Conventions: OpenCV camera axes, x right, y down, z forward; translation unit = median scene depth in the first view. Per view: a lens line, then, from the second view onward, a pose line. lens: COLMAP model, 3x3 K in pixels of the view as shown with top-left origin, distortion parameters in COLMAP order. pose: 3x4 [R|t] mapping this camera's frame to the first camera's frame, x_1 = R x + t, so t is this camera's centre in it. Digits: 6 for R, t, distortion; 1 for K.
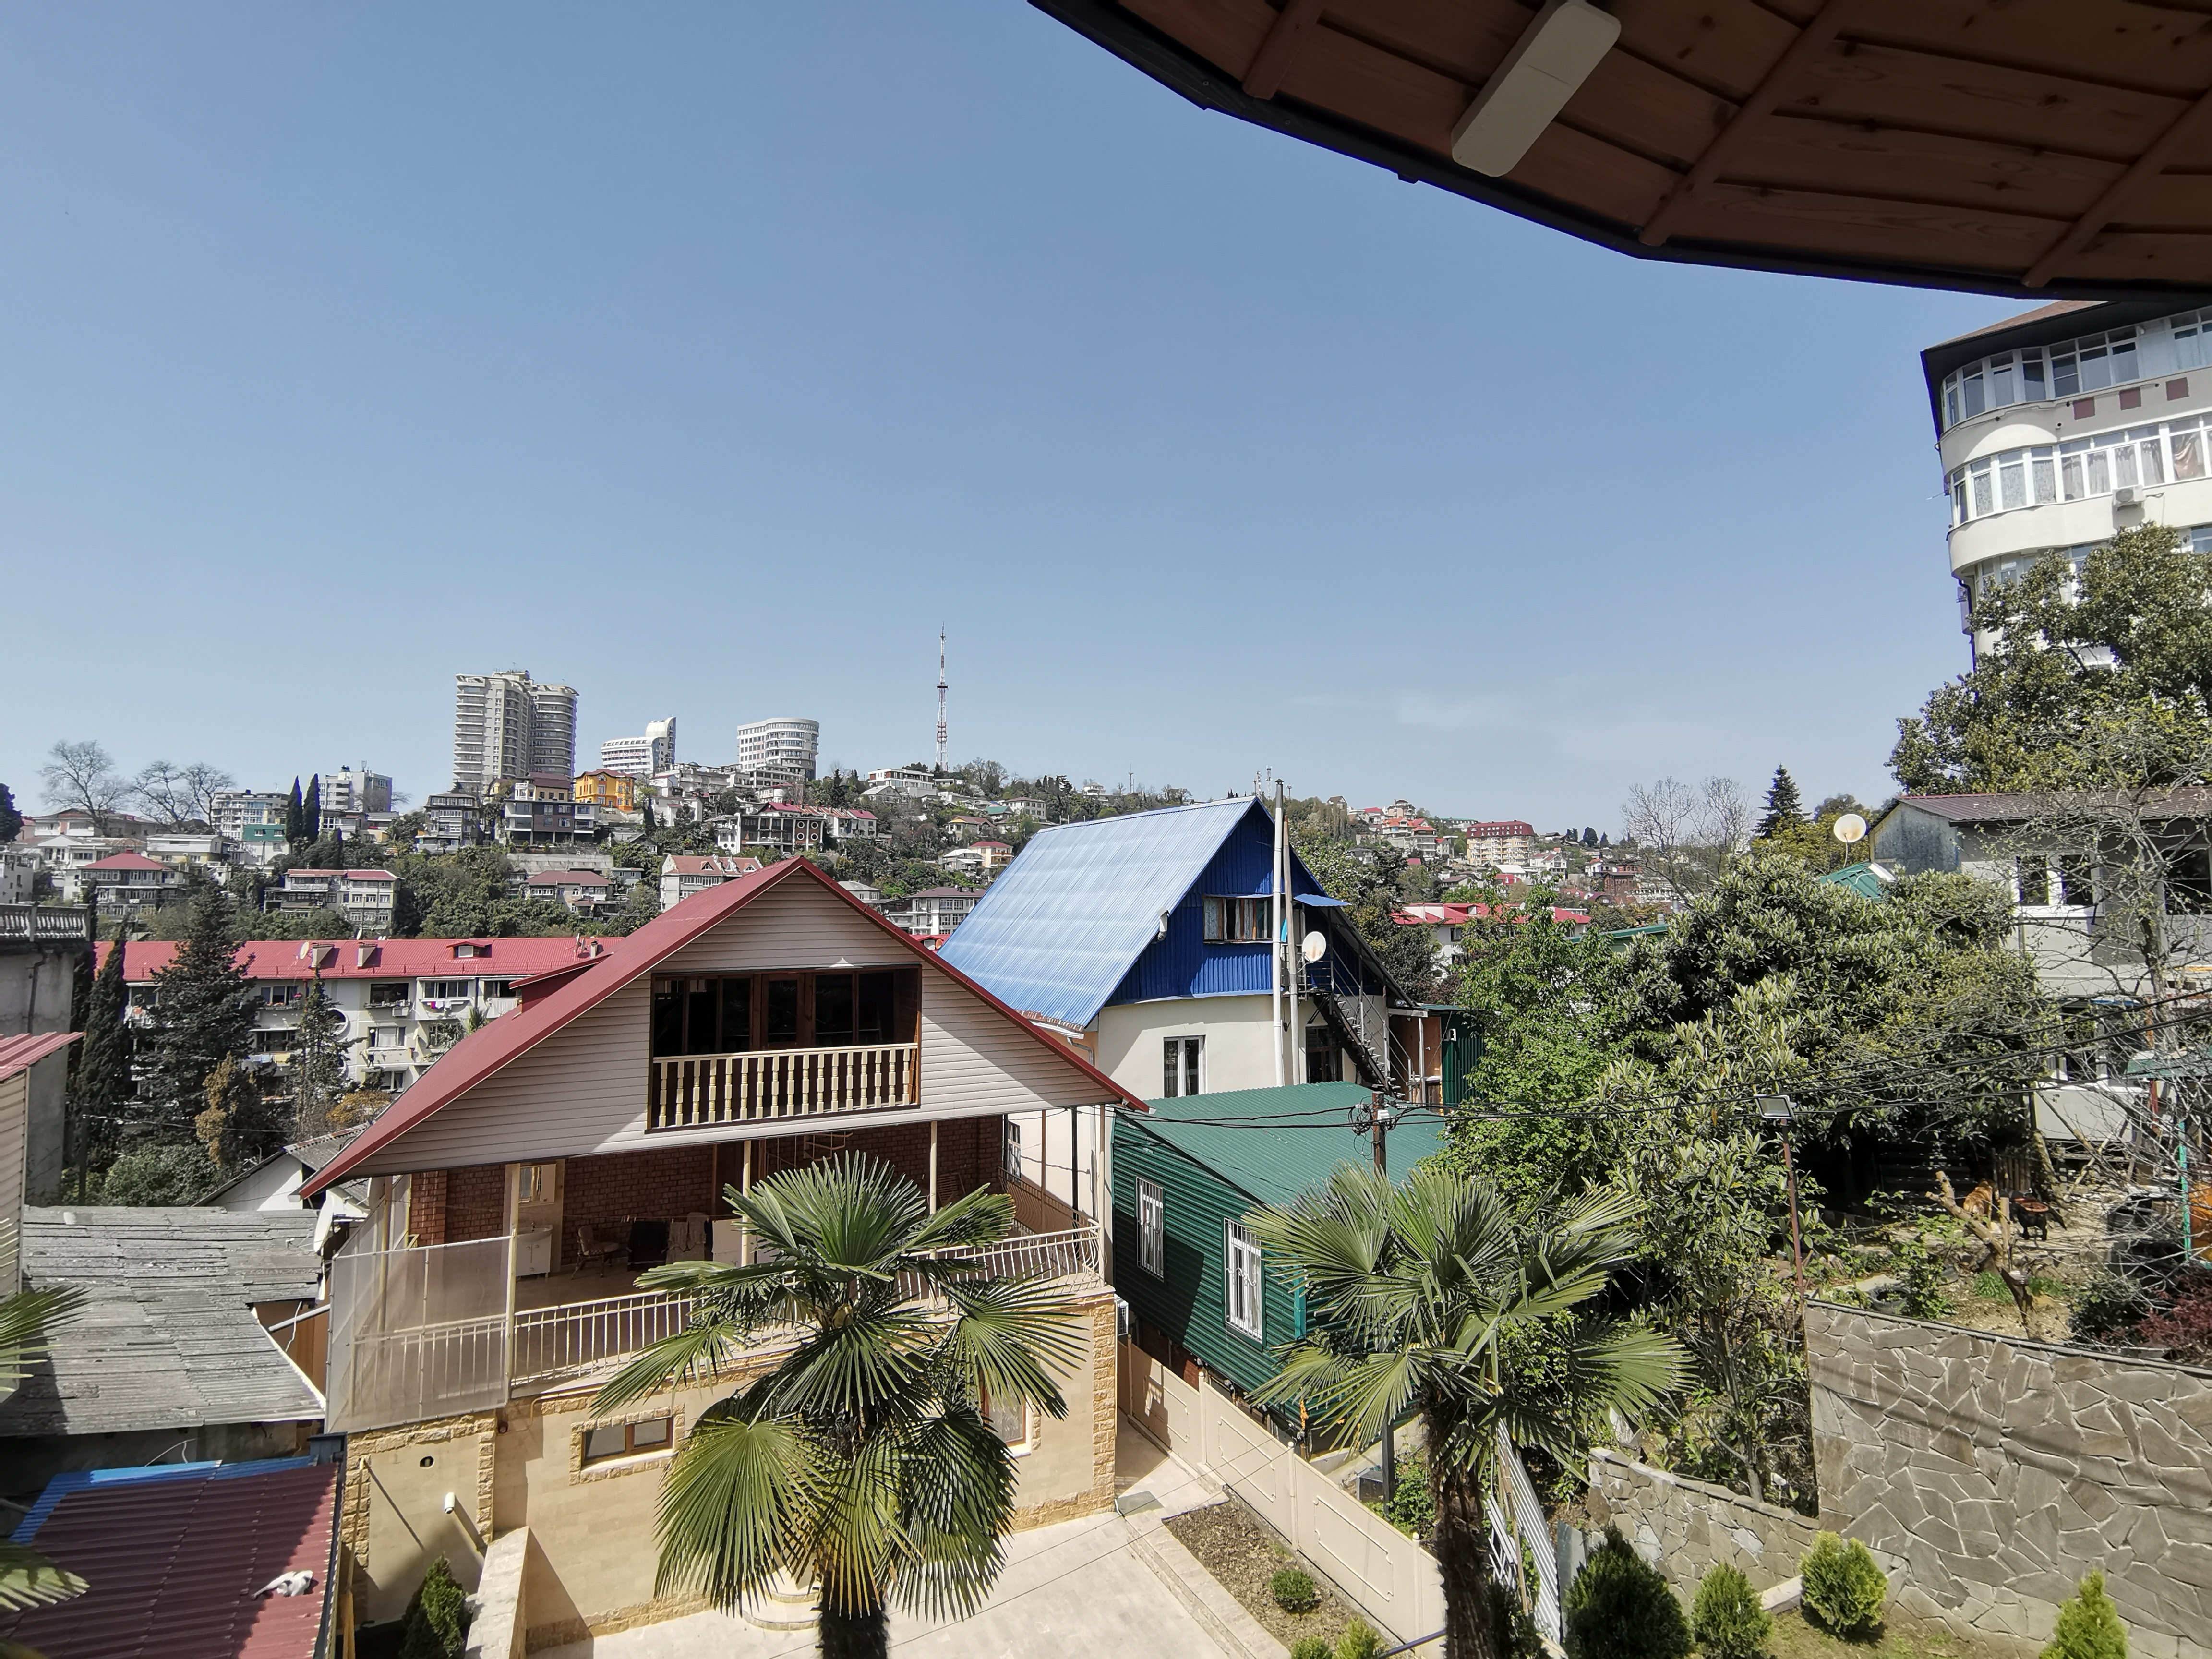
lens RADIAL K [[1096.0, 0, 1102.3], [0, 1096.0, 823.5], [0, 0, 1]] dist [-0.002142, 0.000044]
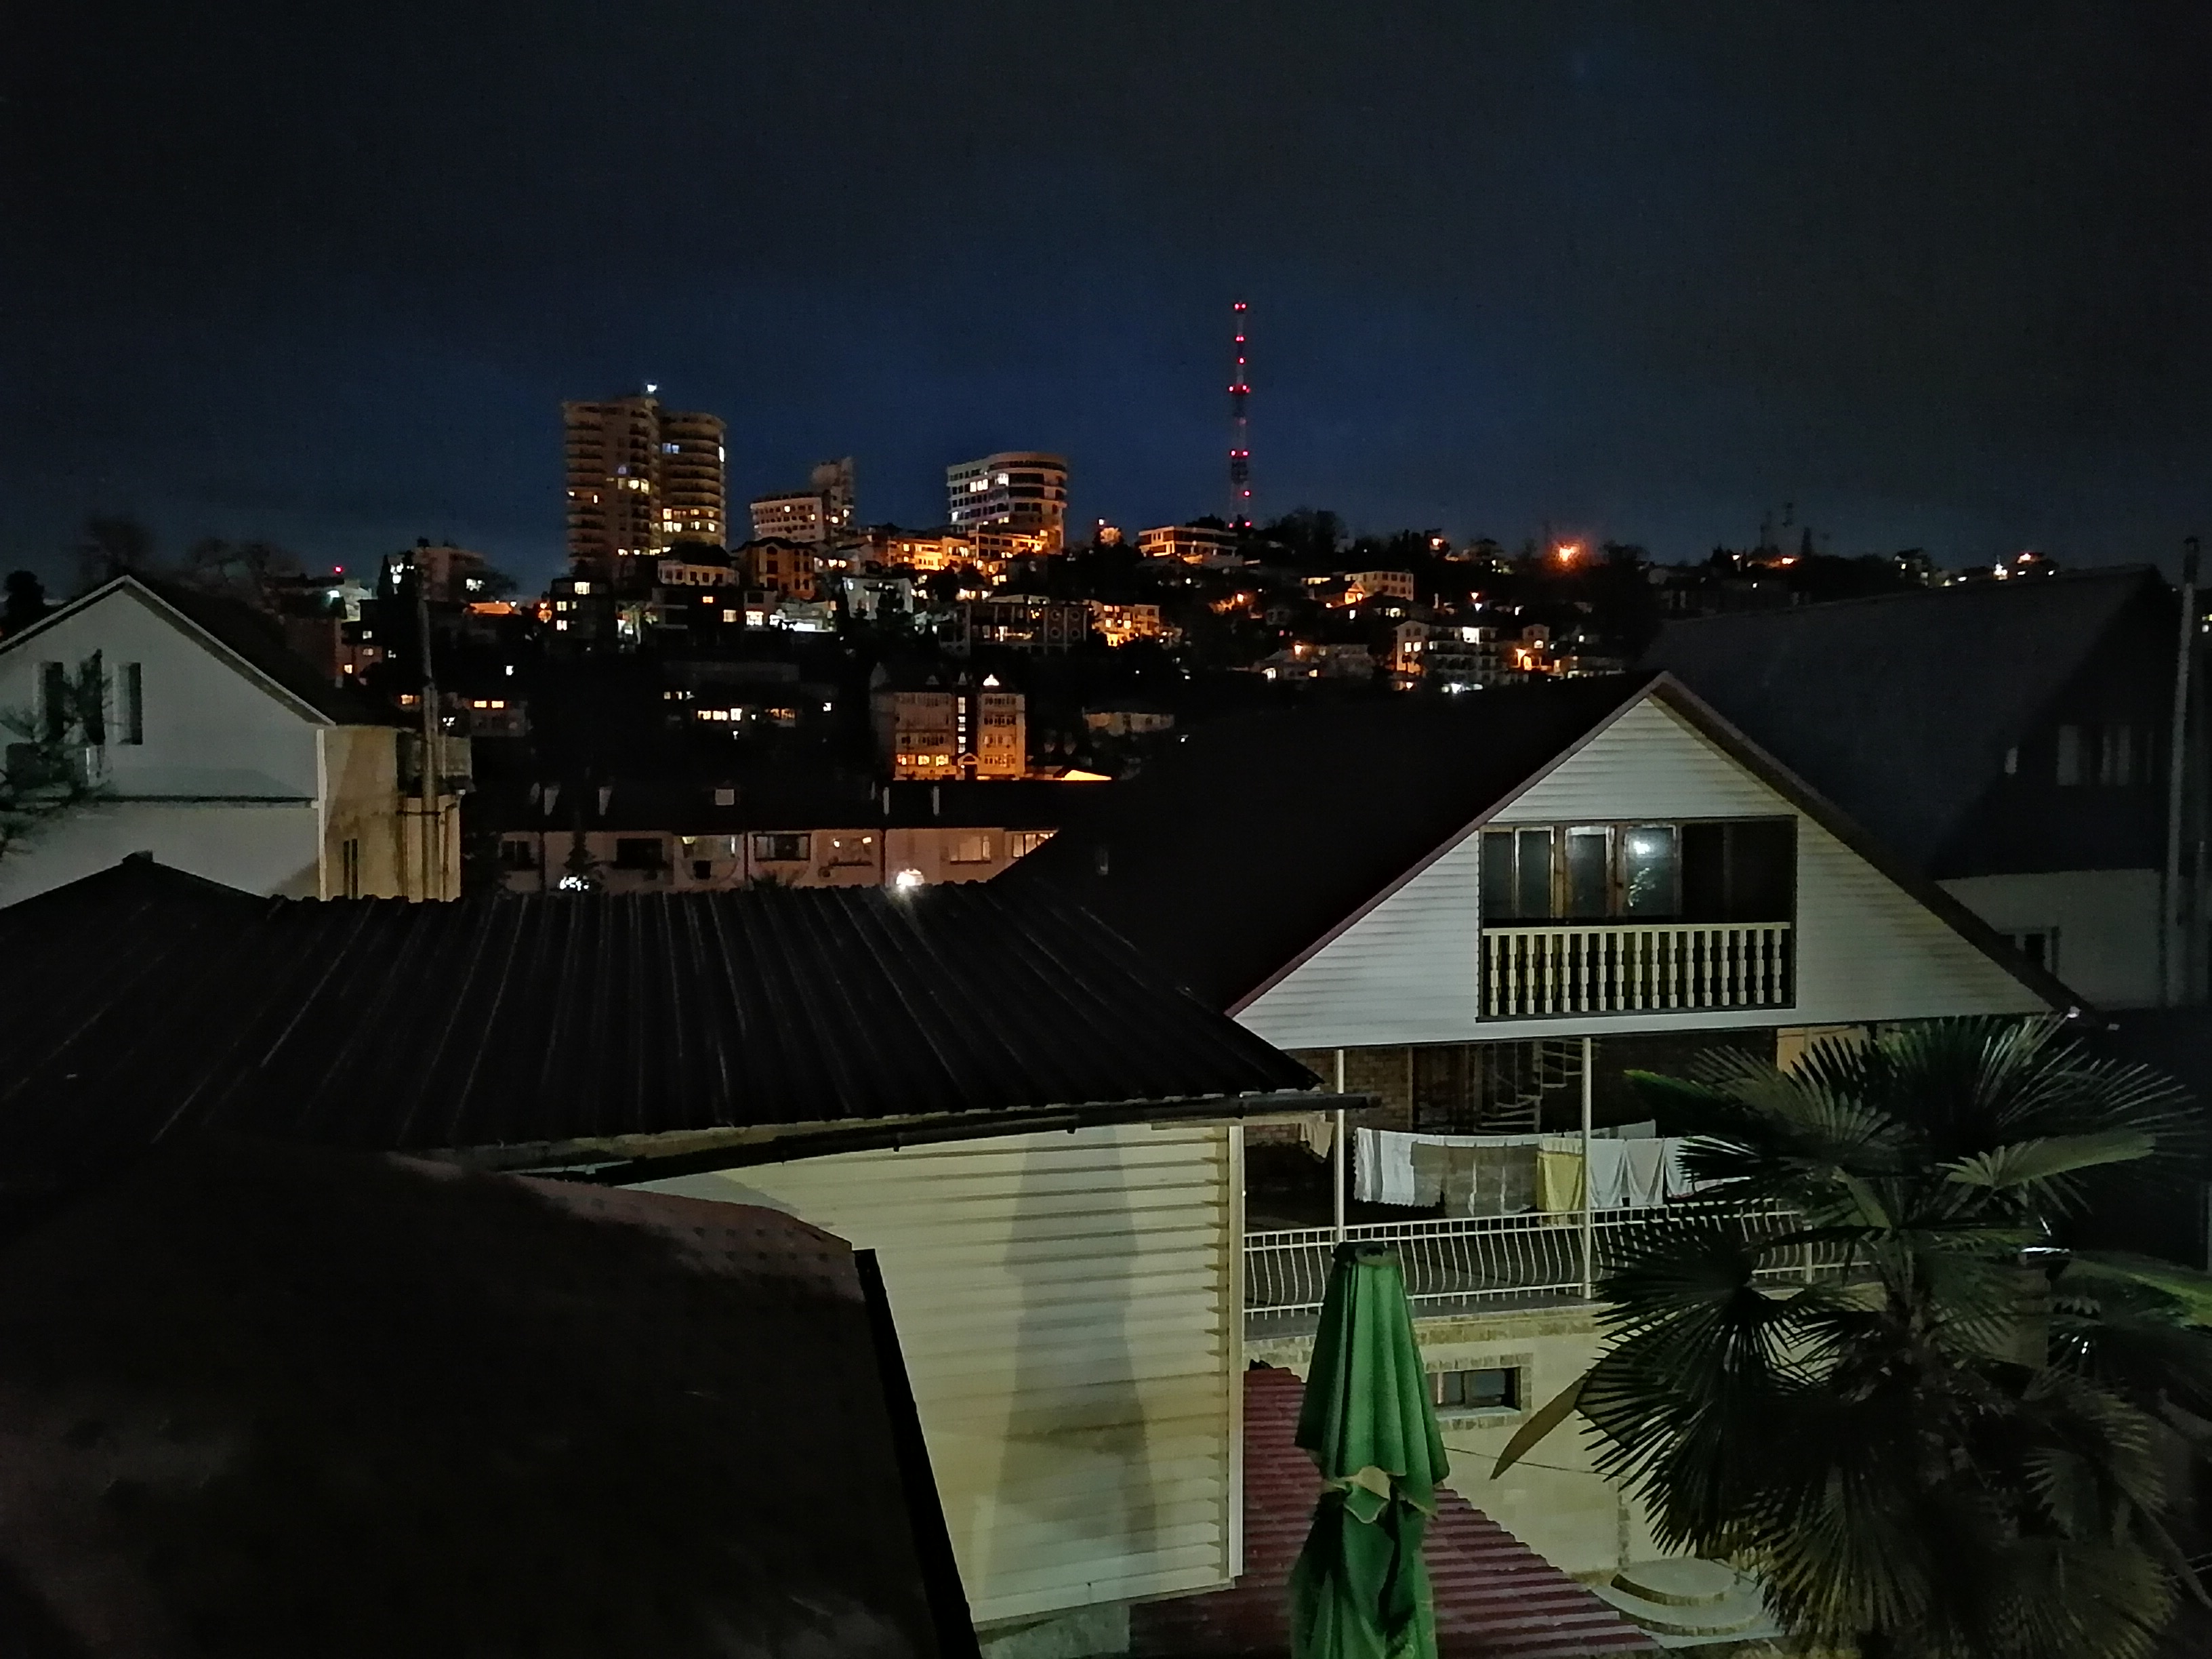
lens RADIAL K [[1666.3, 0, 1098.4], [0, 1666.3, 831.3], [0, 0, 1]] dist [0.077090, -0.091054]
pose [[0.973815, 0.015740, -0.226796, -0.367920], [0.014455, 0.991295, 0.130864, -0.014652], [0.226881, -0.130716, 0.965110, -0.190394]]
